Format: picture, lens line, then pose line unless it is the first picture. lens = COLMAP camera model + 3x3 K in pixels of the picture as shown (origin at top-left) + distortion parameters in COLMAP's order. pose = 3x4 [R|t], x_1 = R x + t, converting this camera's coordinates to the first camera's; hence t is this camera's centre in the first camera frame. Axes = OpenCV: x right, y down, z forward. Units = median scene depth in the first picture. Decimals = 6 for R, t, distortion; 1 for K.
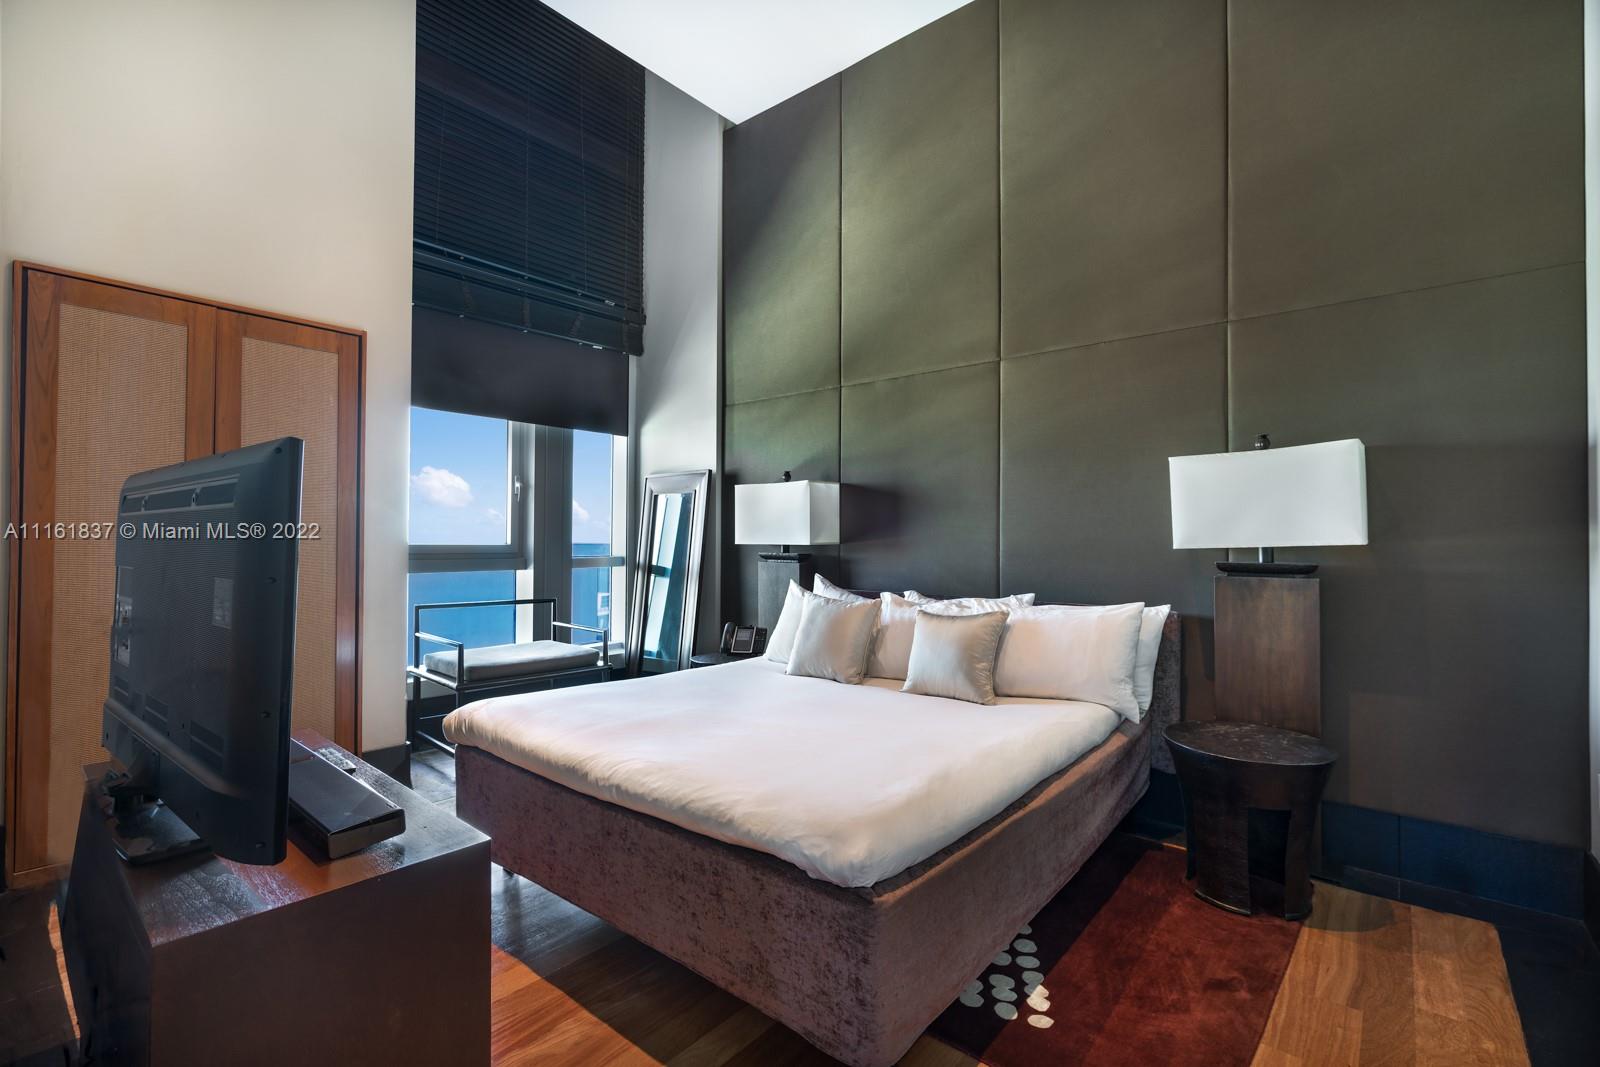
lens RADIAL K [[729.0, 0, 762.2], [0, 729.0, 533.5], [0, 0, 1]] dist [-0.004409, 0.000551]
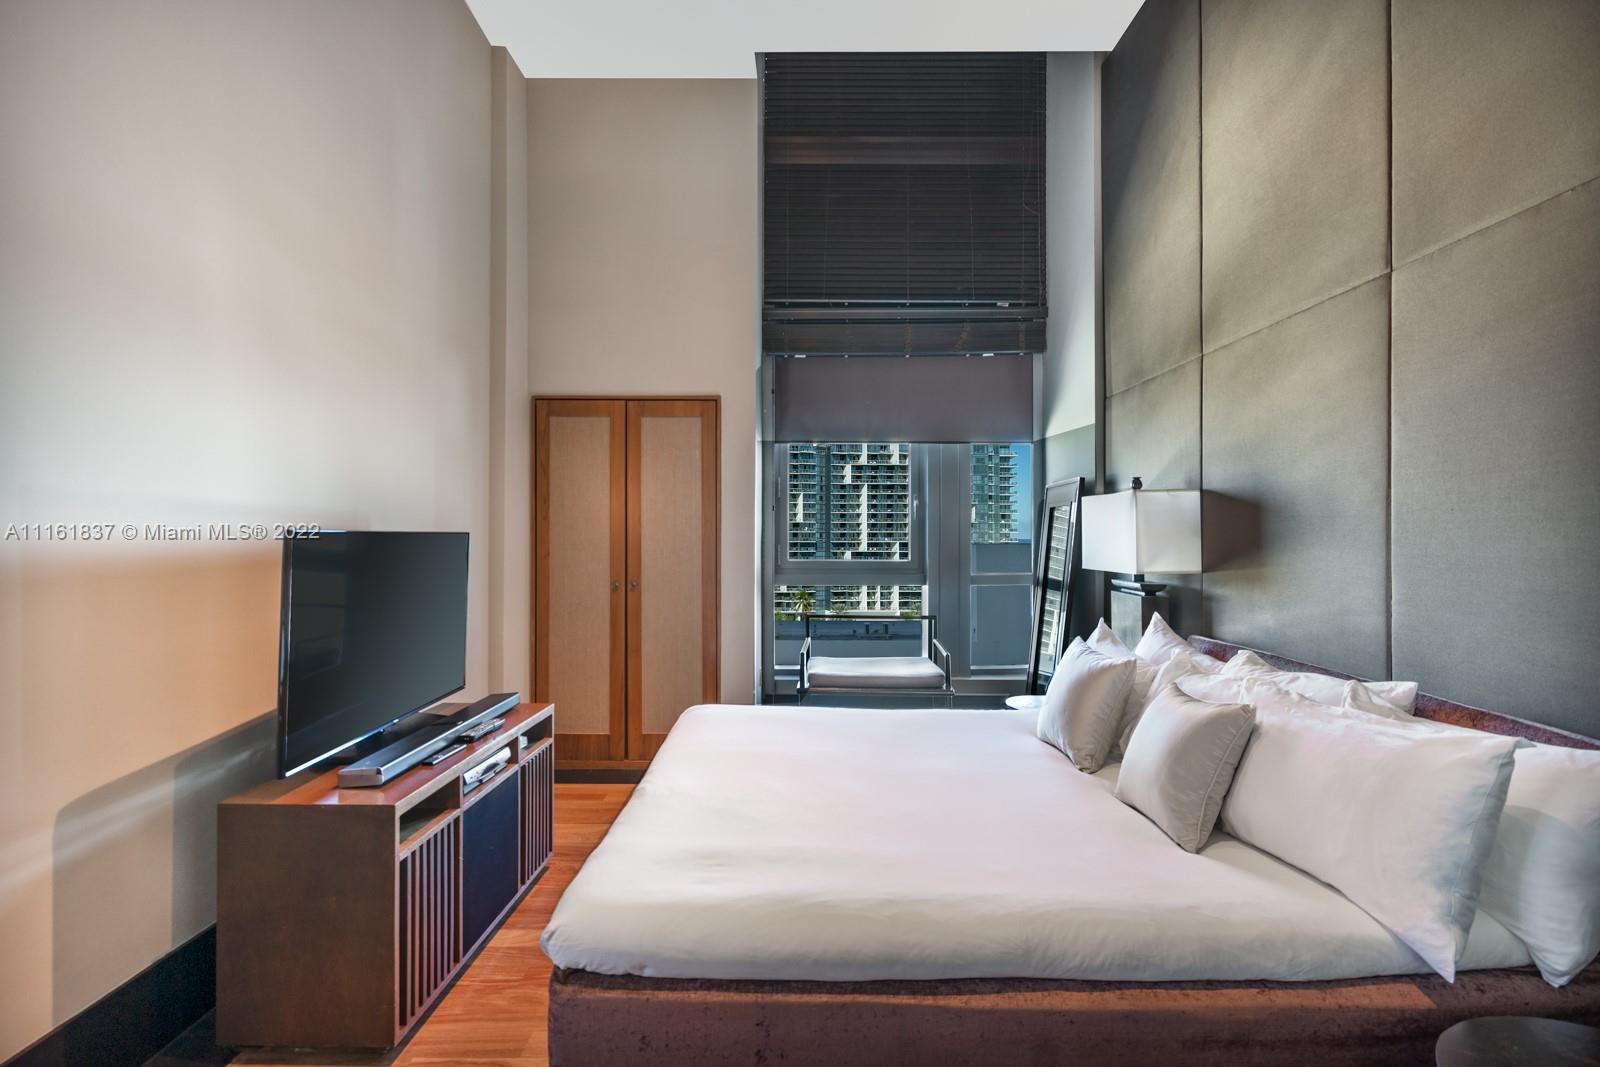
lens RADIAL K [[729.0, 0, 796.7], [0, 729.0, 526.3], [0, 0, 1]] dist [-0.004409, 0.000551]
pose [[0.642477, -0.013419, -0.766187, 0.415357], [0.011334, 0.999904, -0.008008, -0.032138], [0.766221, -0.003539, 0.642567, 0.238908]]
